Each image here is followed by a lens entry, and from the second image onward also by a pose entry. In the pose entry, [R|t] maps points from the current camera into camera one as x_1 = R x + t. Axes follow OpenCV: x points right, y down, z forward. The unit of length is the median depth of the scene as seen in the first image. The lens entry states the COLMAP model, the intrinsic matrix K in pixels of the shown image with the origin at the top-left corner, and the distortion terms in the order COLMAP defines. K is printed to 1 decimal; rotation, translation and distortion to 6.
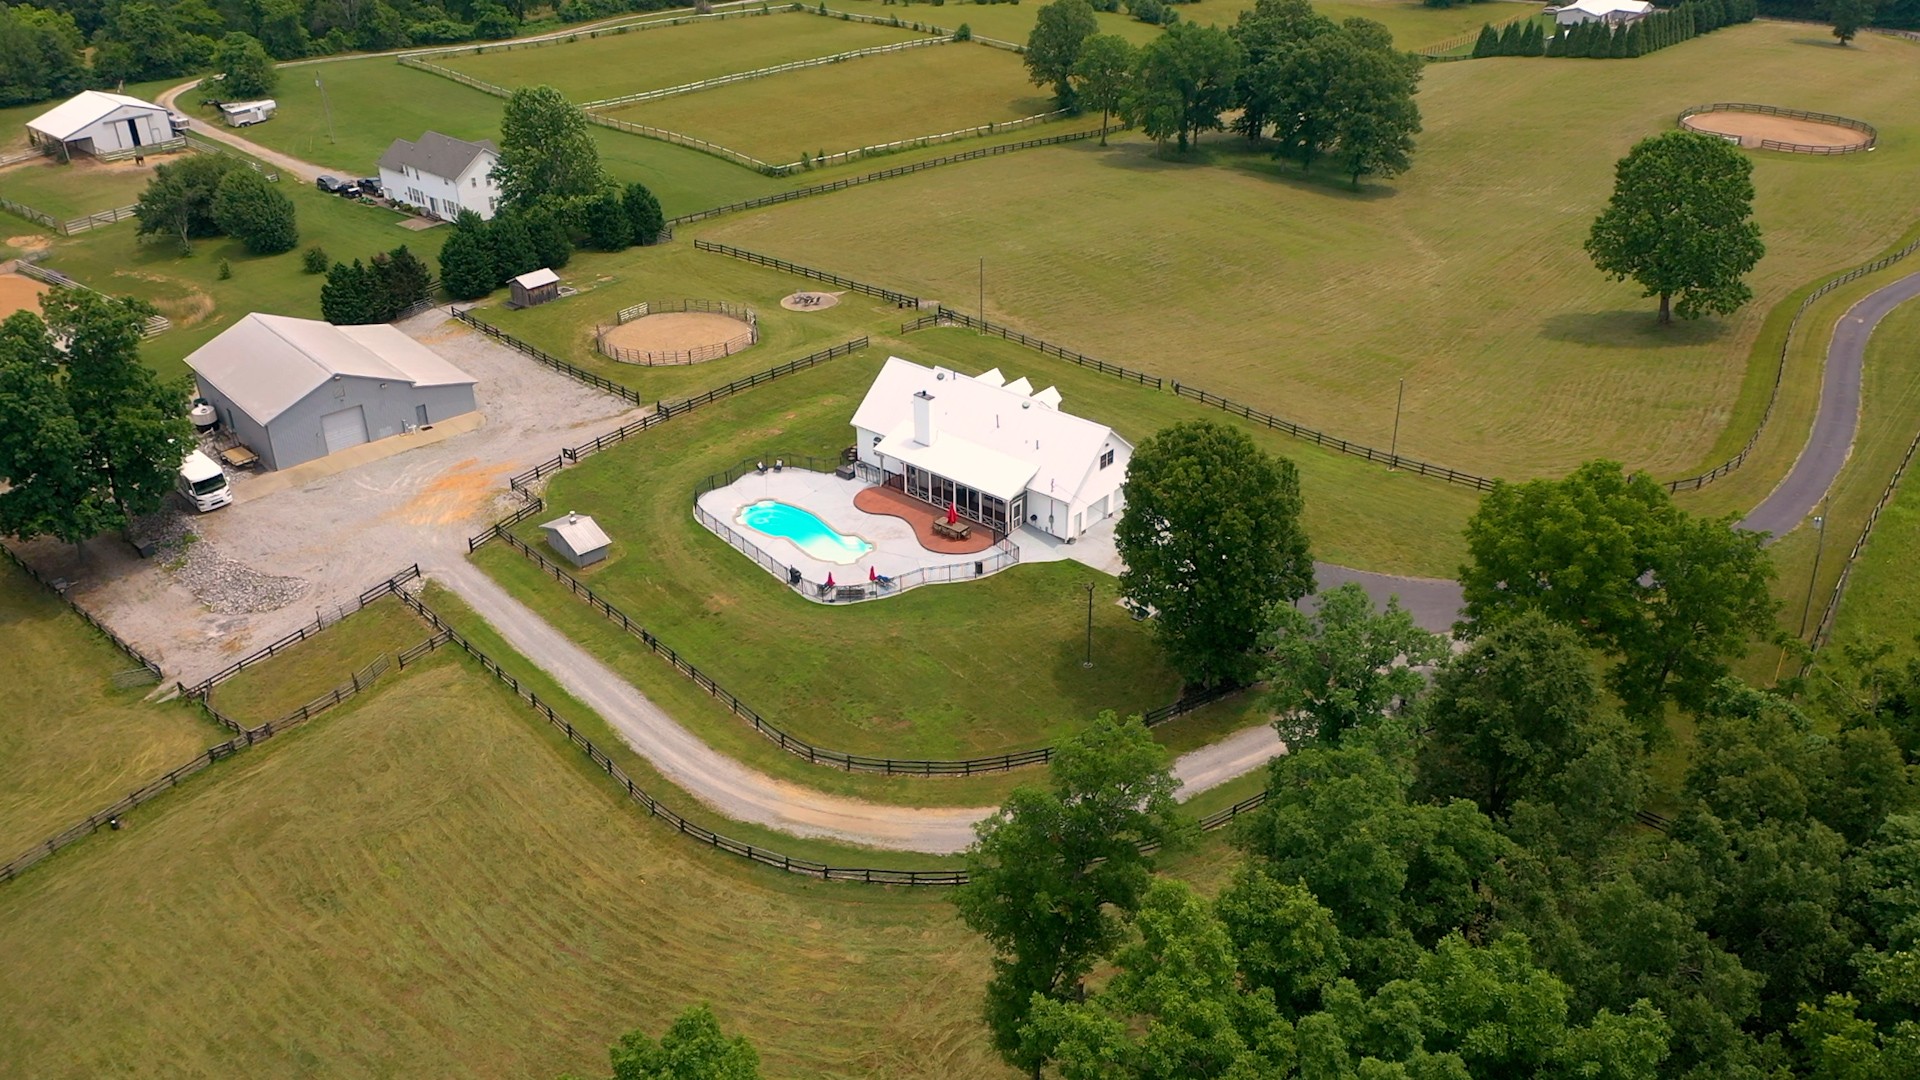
lens RADIAL K [[1377.2, 0, 960.0], [0, 1377.2, 540.0], [0, 0, 1]] dist [-0.003479, -0.003465]
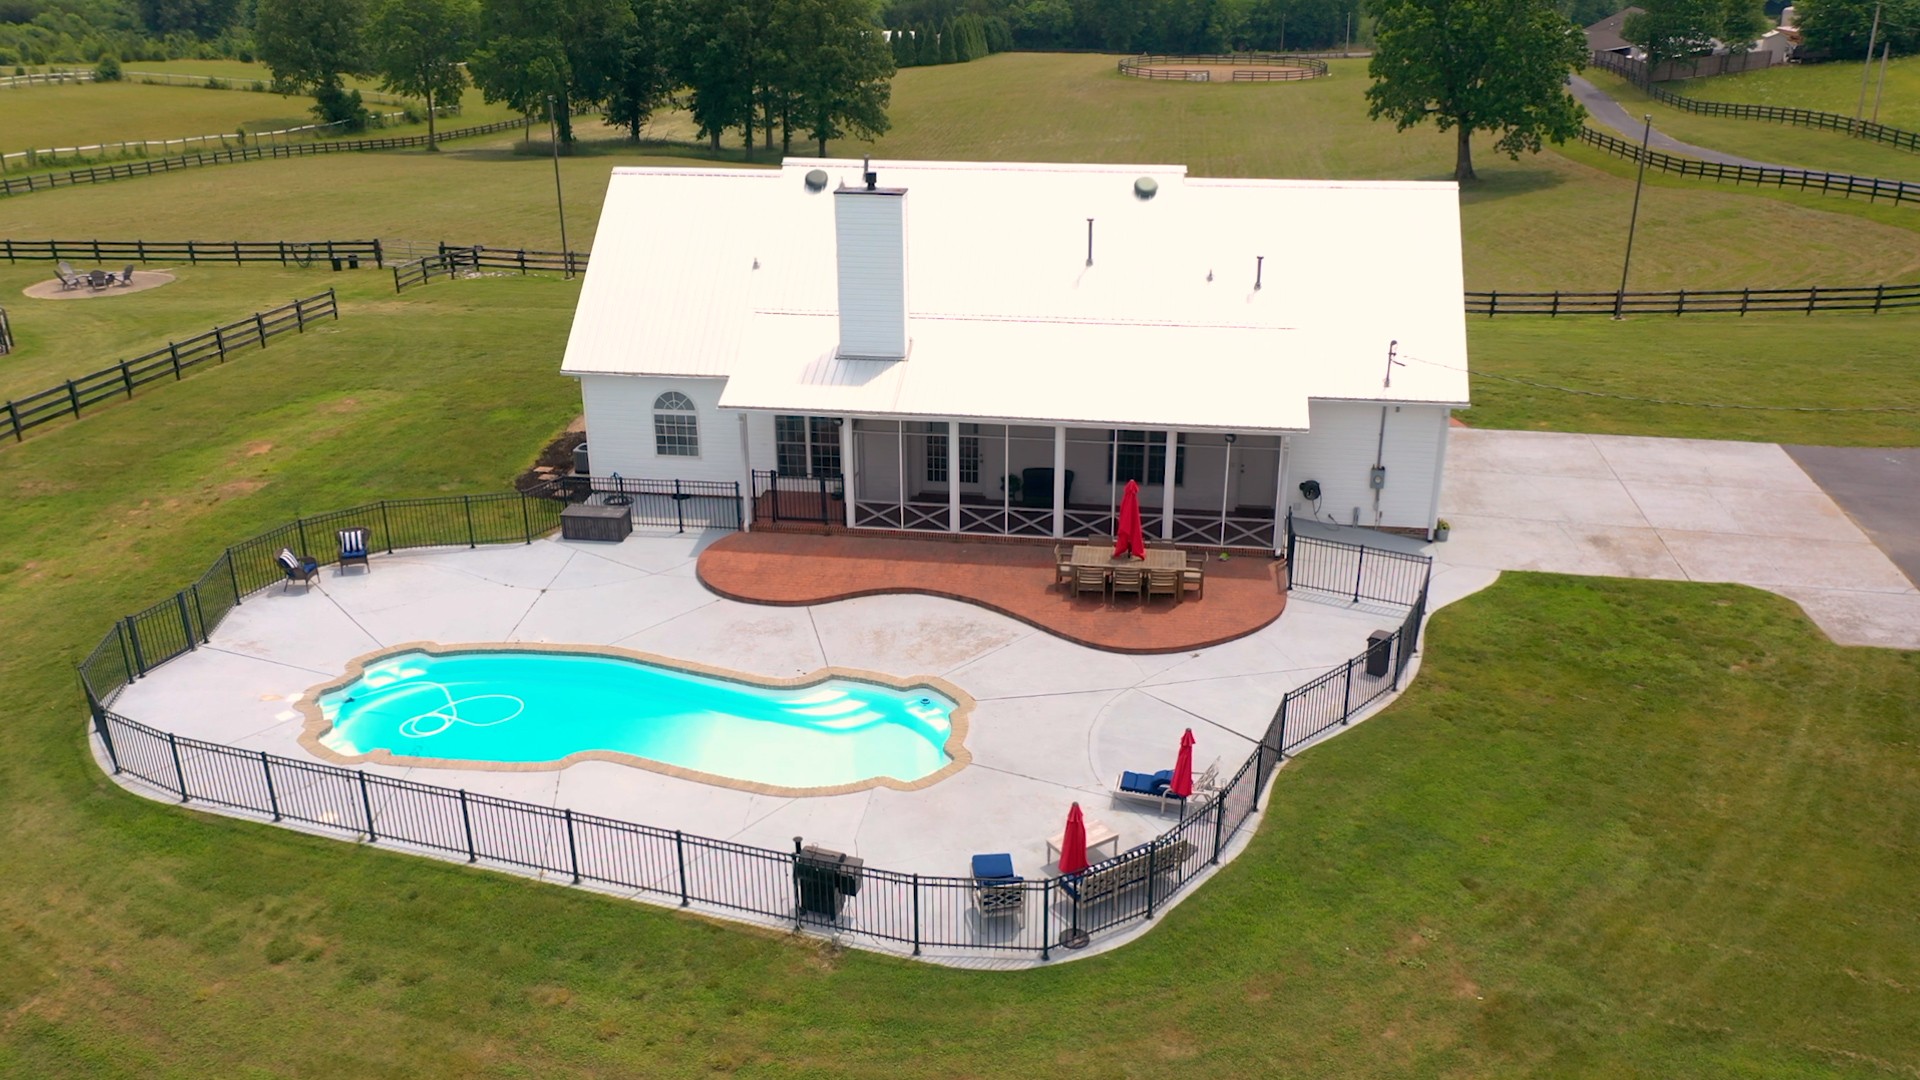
lens RADIAL K [[1596.9, 0, 960.0], [0, 1596.9, 540.0], [0, 0, 1]] dist [0.002064, 0.014374]
pose [[0.859972, -0.203432, 0.468042, -0.176174], [0.260950, 0.963441, -0.060711, -0.003620], [-0.438580, 0.174345, 0.881619, 0.654063]]
